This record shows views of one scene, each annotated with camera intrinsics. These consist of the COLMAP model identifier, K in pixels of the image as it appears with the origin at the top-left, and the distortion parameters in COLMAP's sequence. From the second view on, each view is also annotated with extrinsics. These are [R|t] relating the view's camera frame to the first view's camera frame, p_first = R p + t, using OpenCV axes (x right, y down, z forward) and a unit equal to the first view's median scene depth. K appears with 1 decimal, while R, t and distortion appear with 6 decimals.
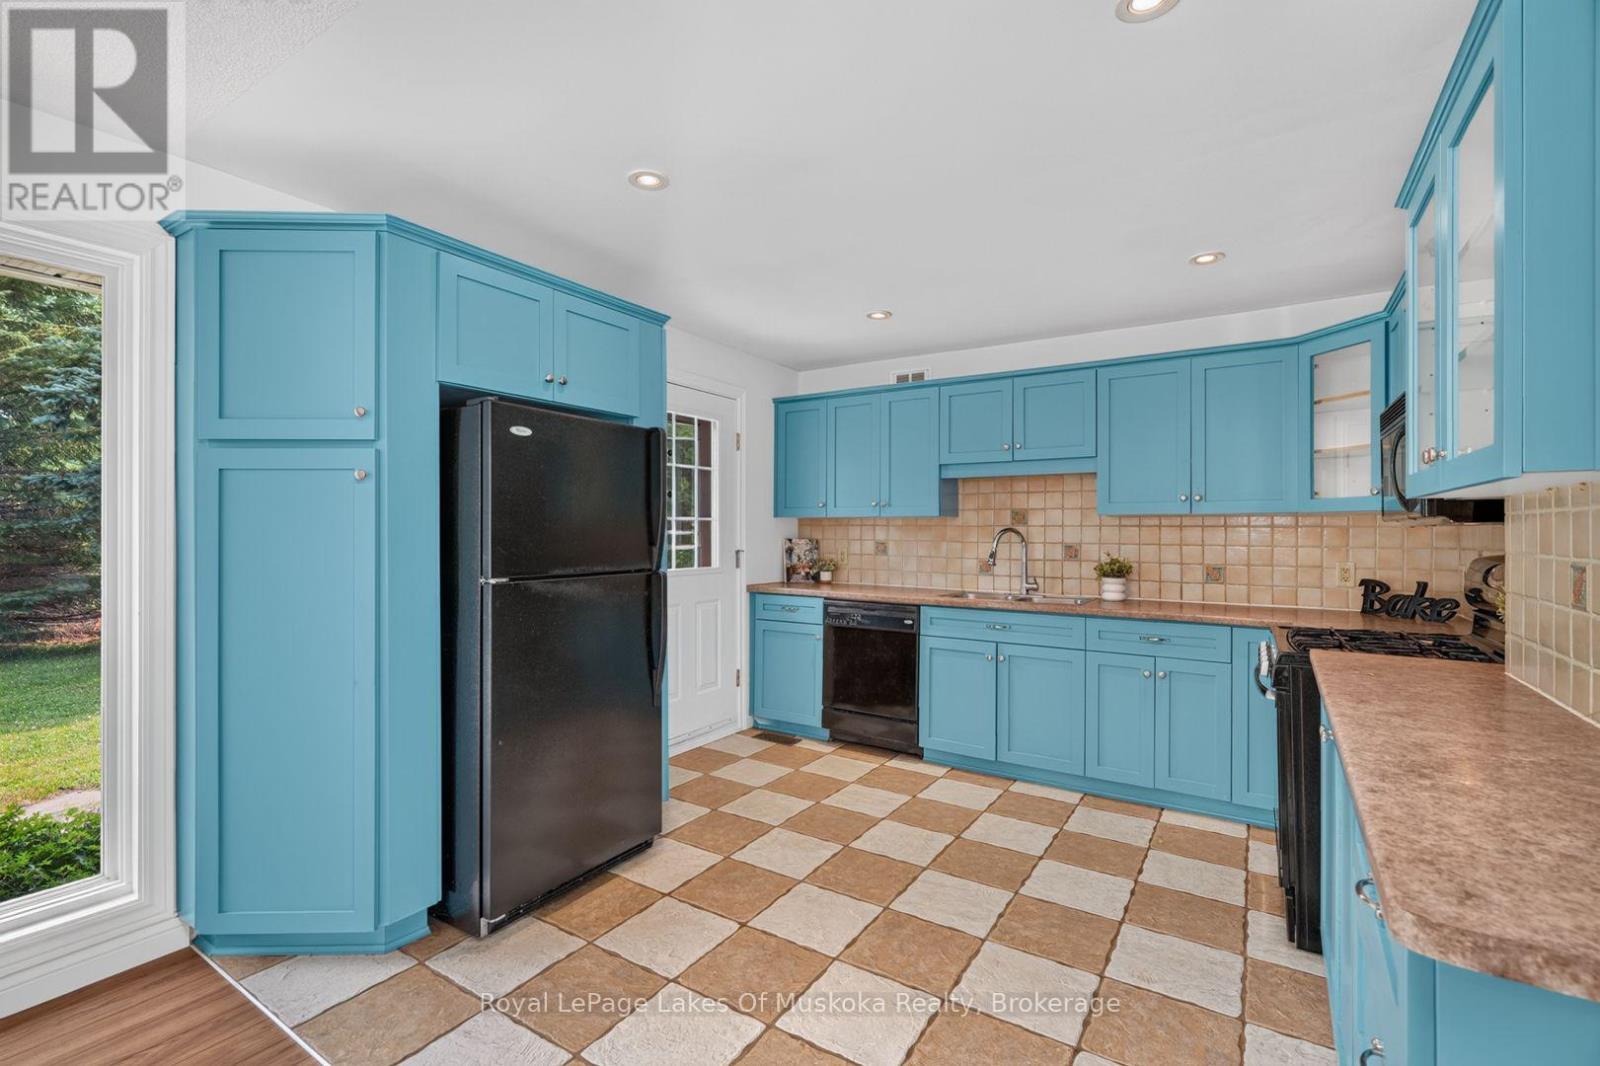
lens RADIAL K [[718.4, 0, 800.0], [0, 718.4, 533.0], [0, 0, 1]] dist [0.000412, -0.000035]
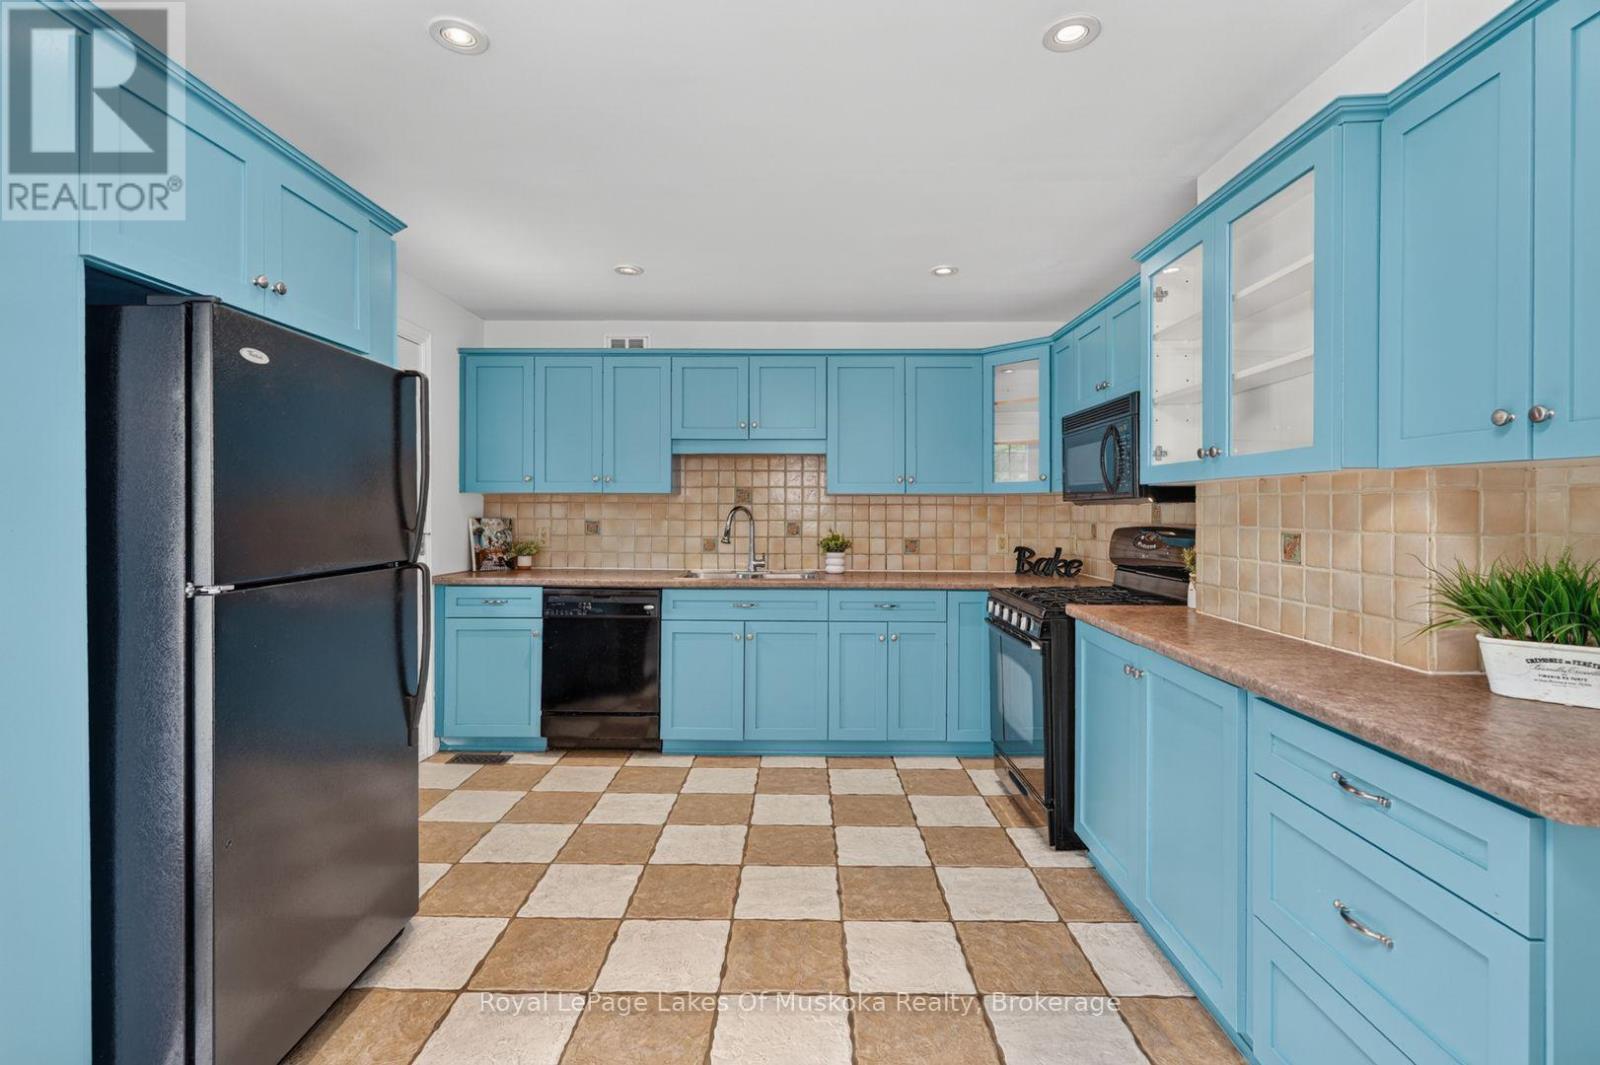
lens RADIAL K [[724.3, 0, 804.0], [0, 724.3, 513.5], [0, 0, 1]] dist [-0.000022, -0.000077]
pose [[0.845220, -0.004740, 0.534398, -0.184642], [0.002318, 0.999984, 0.005204, -0.001481], [-0.534414, -0.003160, 0.845217, 0.106242]]
